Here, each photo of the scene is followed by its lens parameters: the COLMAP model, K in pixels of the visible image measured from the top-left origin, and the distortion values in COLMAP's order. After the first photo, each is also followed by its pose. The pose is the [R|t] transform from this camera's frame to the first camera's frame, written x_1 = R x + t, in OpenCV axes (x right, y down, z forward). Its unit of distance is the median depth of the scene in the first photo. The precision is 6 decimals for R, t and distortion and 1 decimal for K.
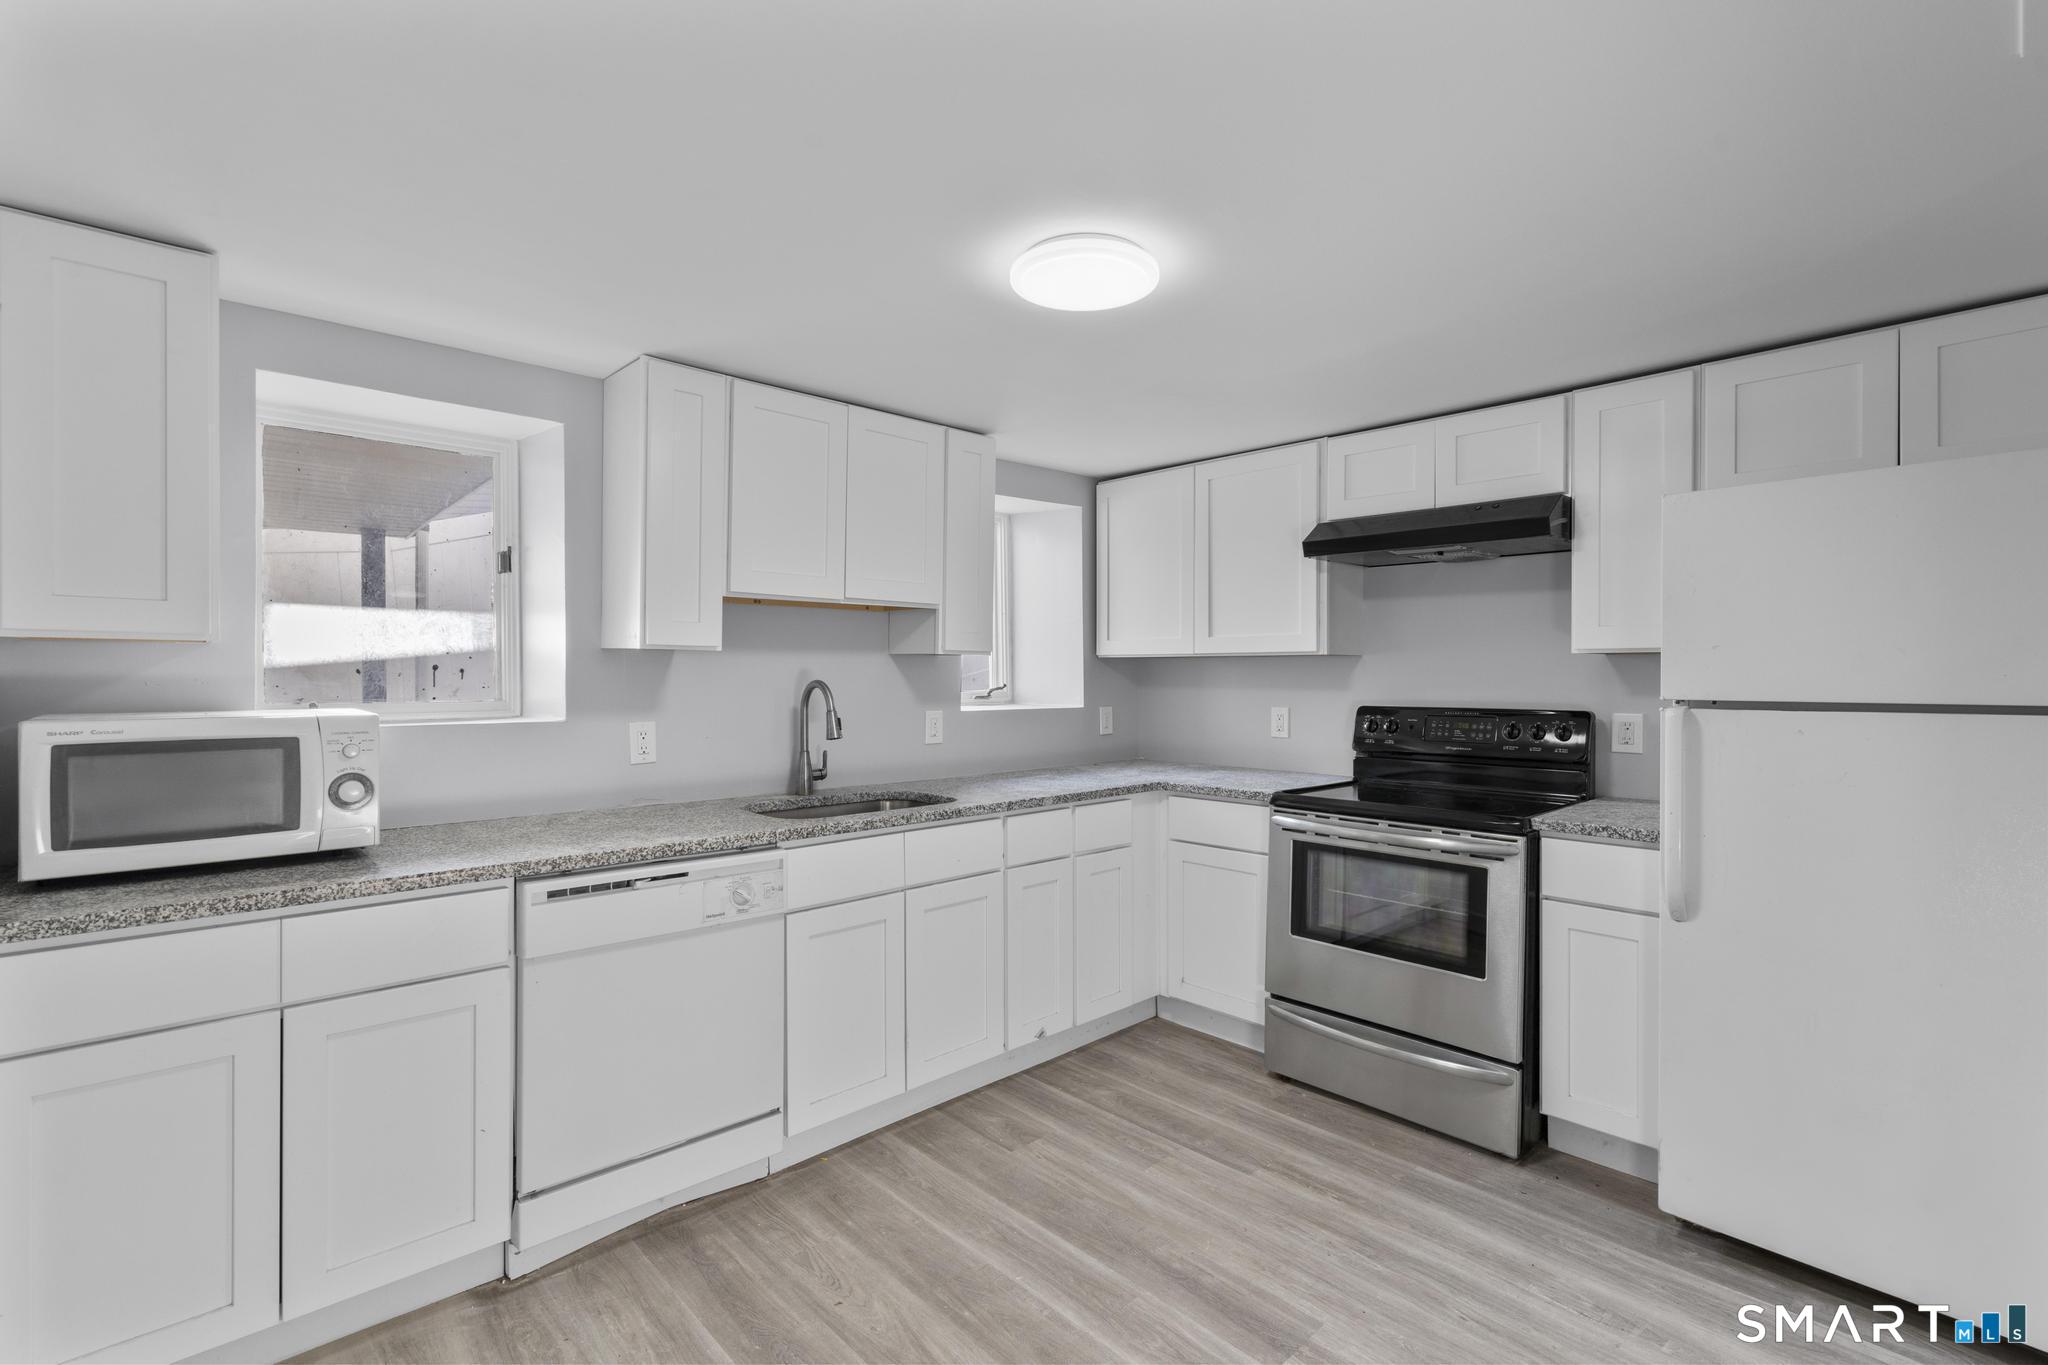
lens RADIAL K [[915.1, 0, 1019.5], [0, 915.1, 679.2], [0, 0, 1]] dist [-0.012495, 0.007592]
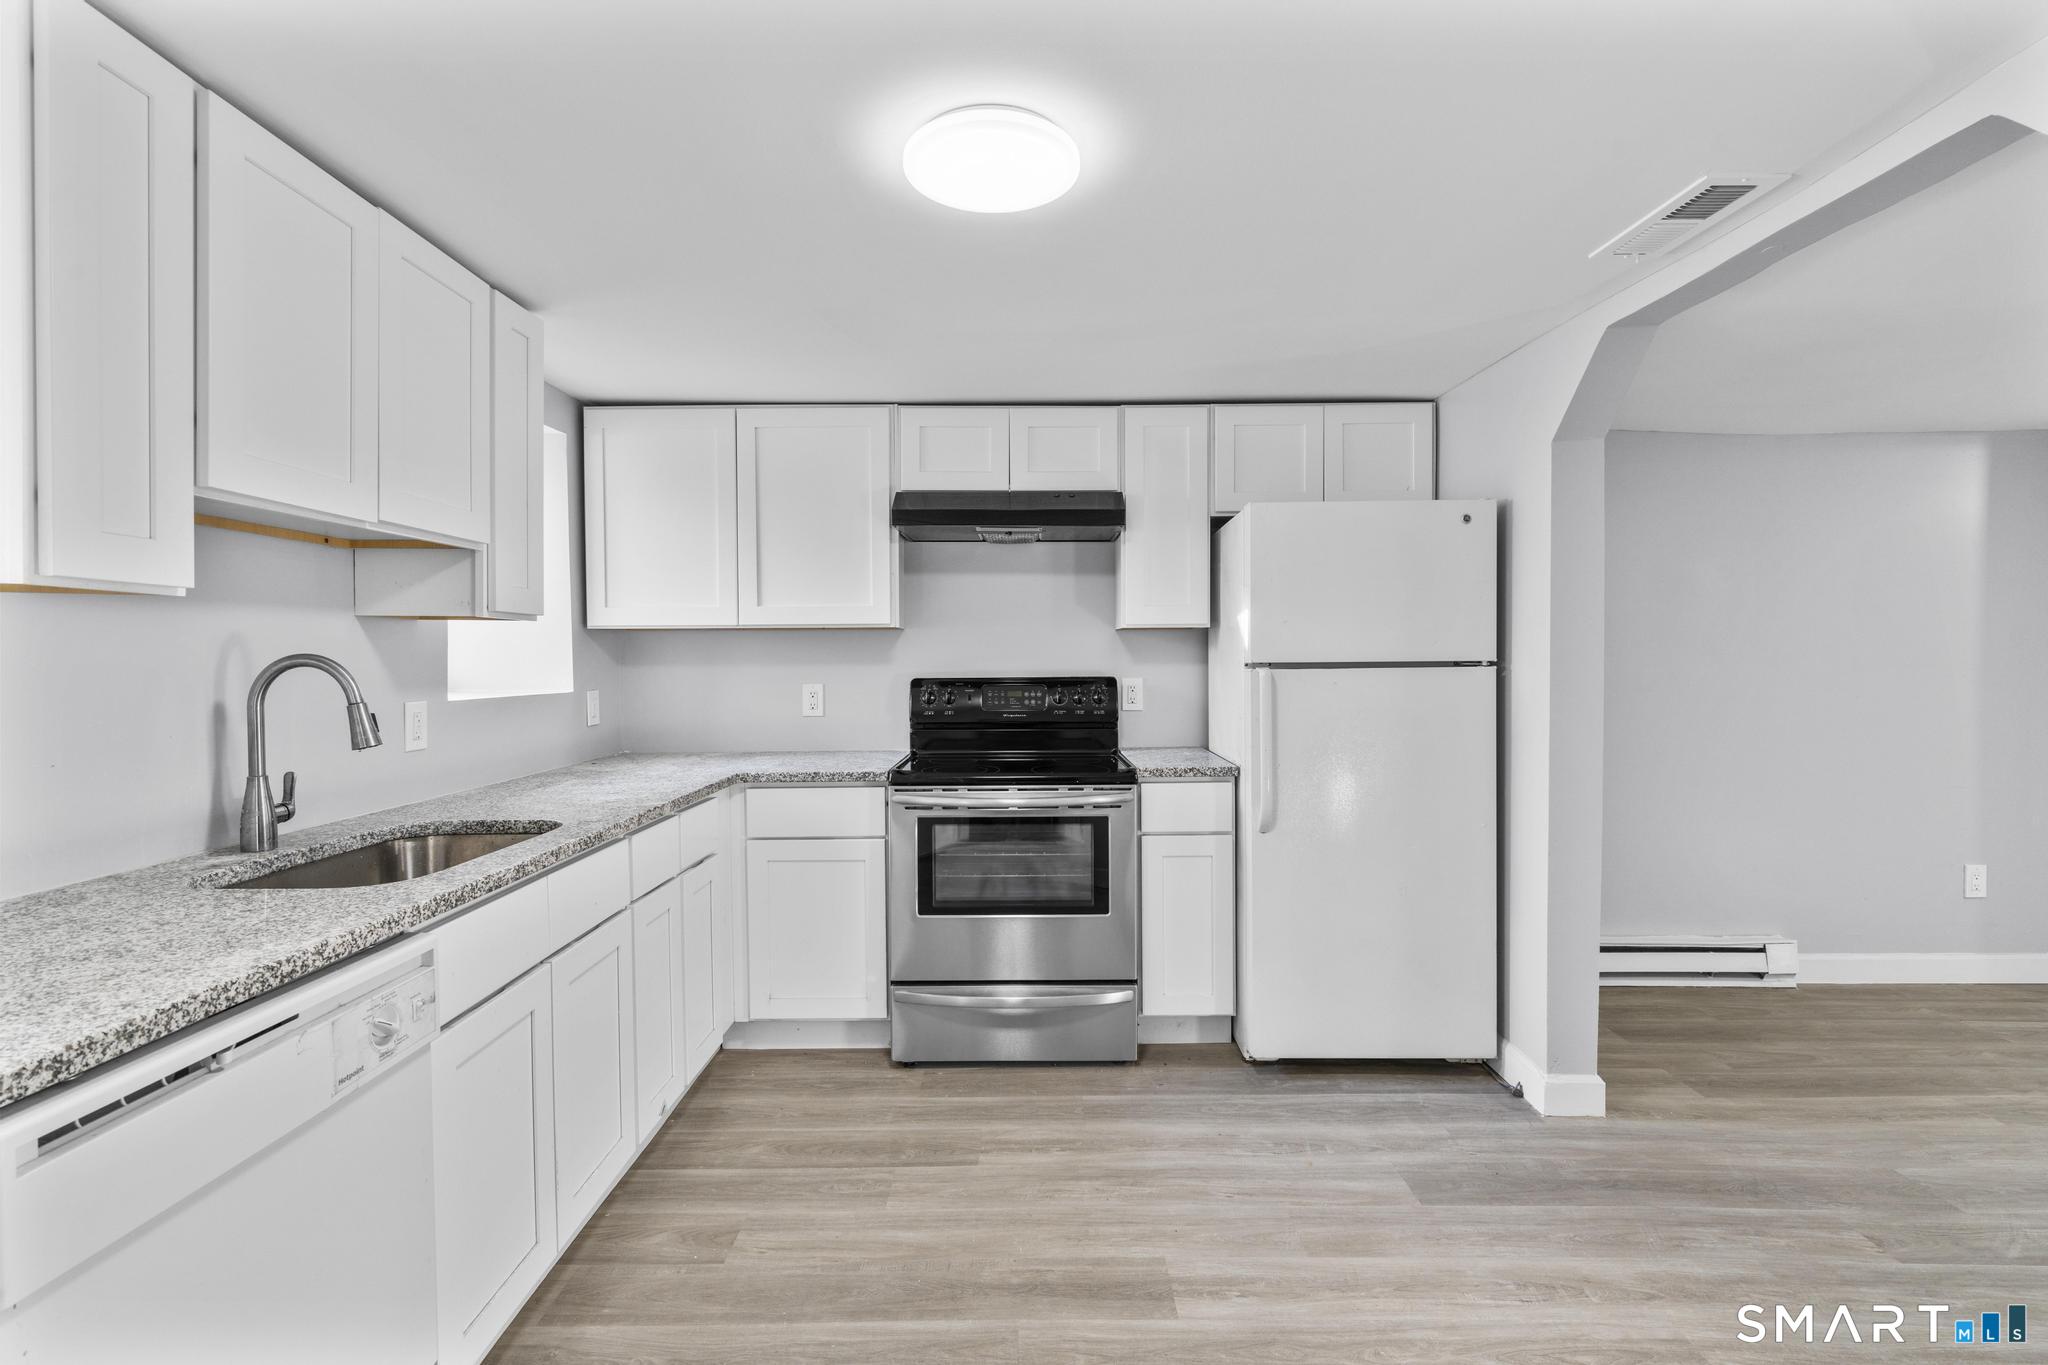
lens RADIAL K [[936.2, 0, 1019.0], [0, 936.2, 678.9], [0, 0, 1]] dist [-0.009472, 0.007706]
pose [[0.684848, -0.022578, 0.728336, -0.405468], [0.010855, 0.999725, 0.020784, 0.011852], [-0.728605, -0.006328, 0.684905, 0.286075]]
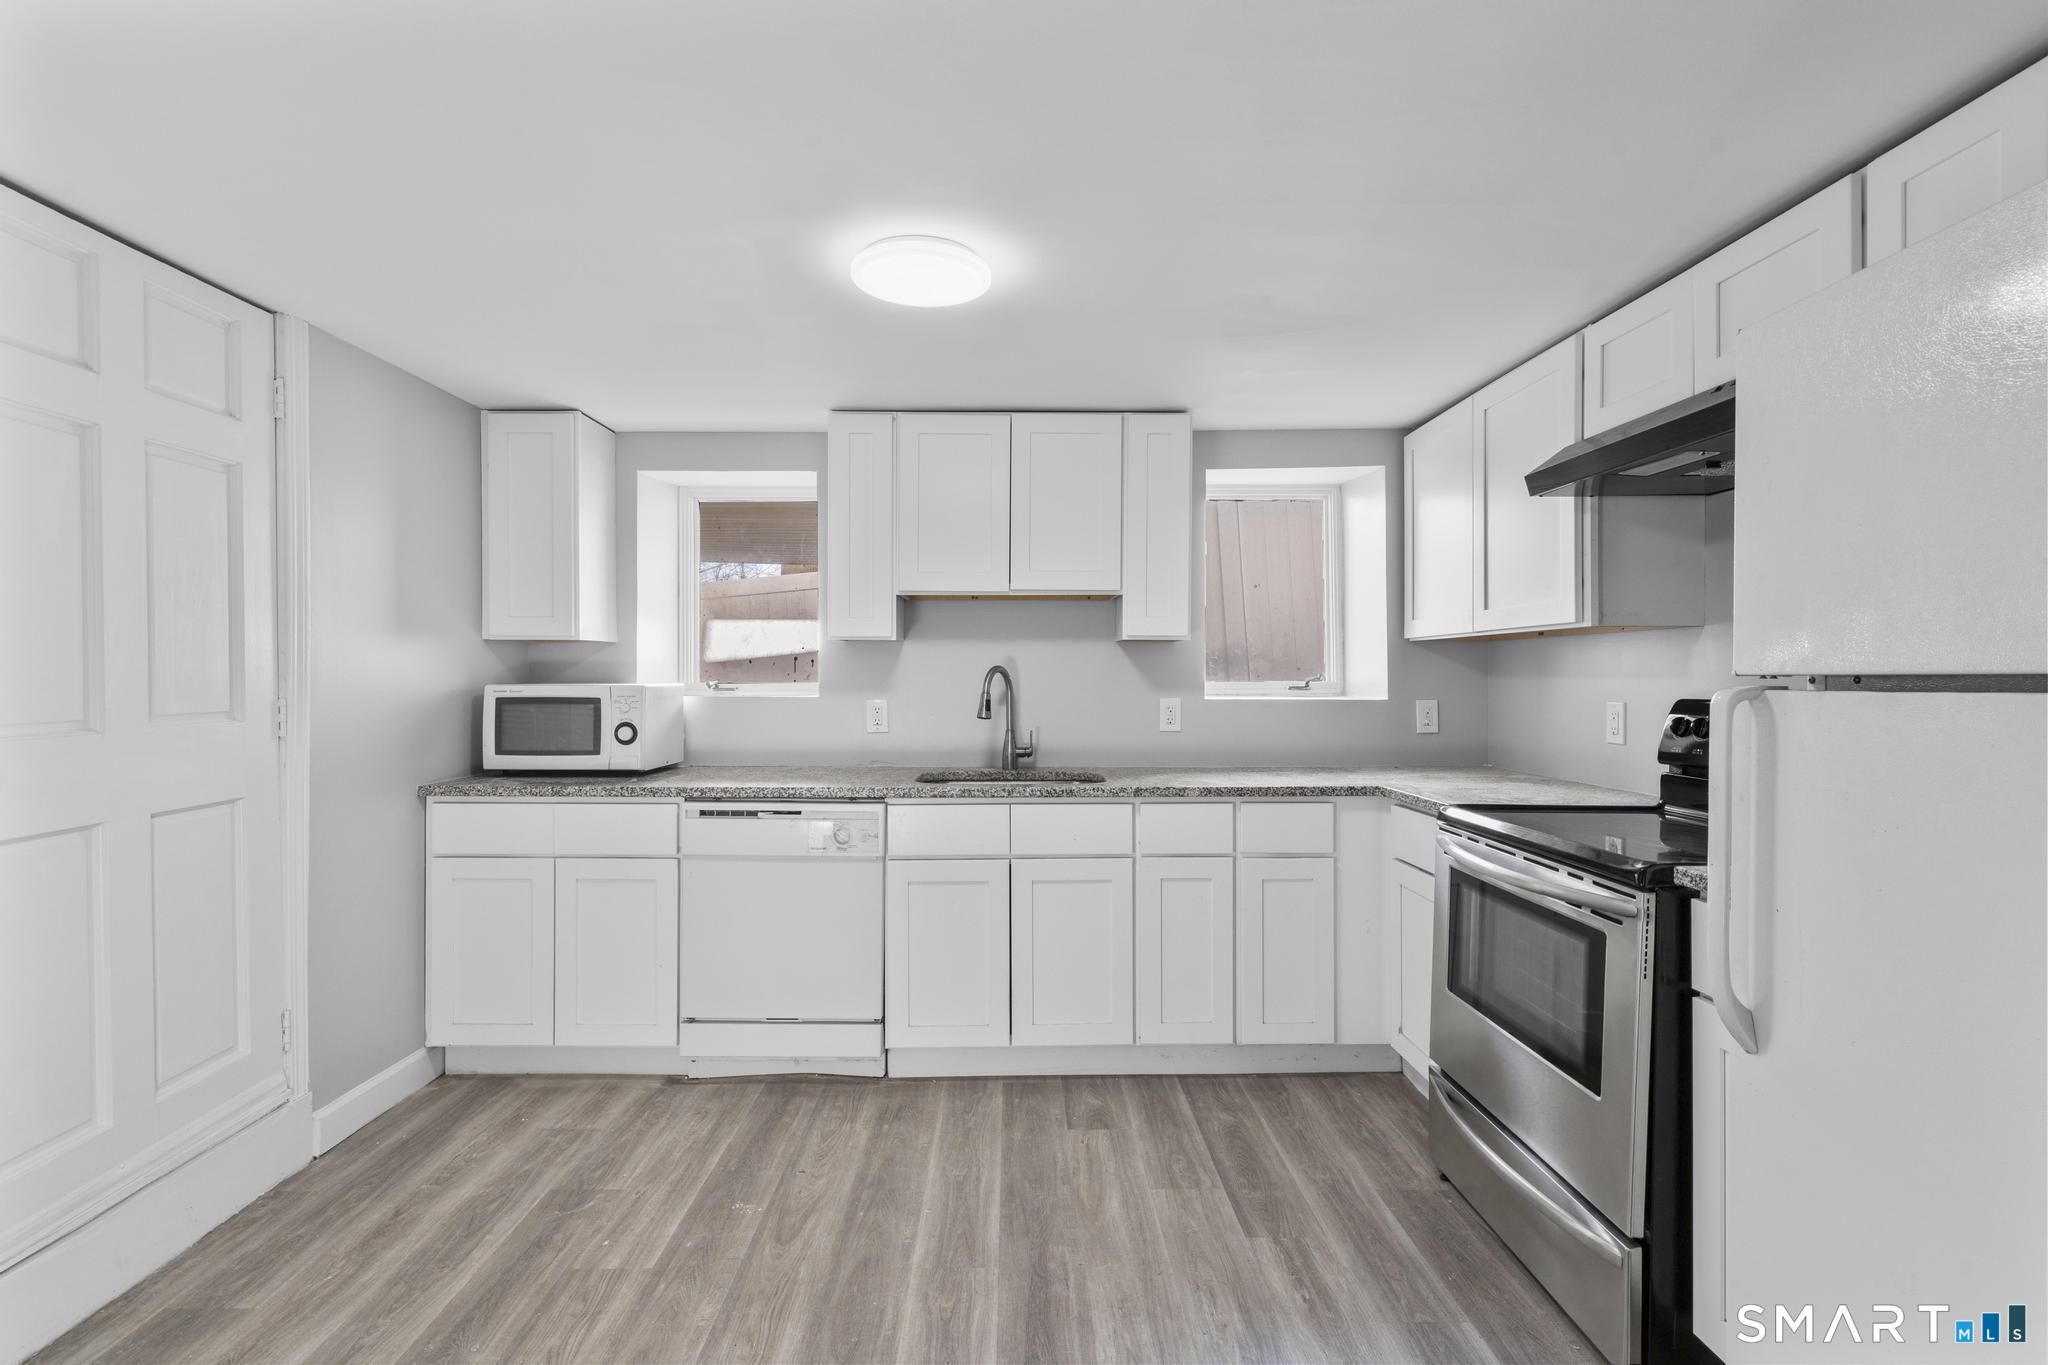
lens RADIAL K [[936.2, 0, 1019.0], [0, 936.2, 678.9], [0, 0, 1]] dist [-0.009472, 0.007706]
pose [[0.740268, 0.000010, -0.672312, 0.652848], [-0.003293, 0.999988, -0.003611, 0.024535], [0.672304, 0.004887, 0.740259, 0.199859]]
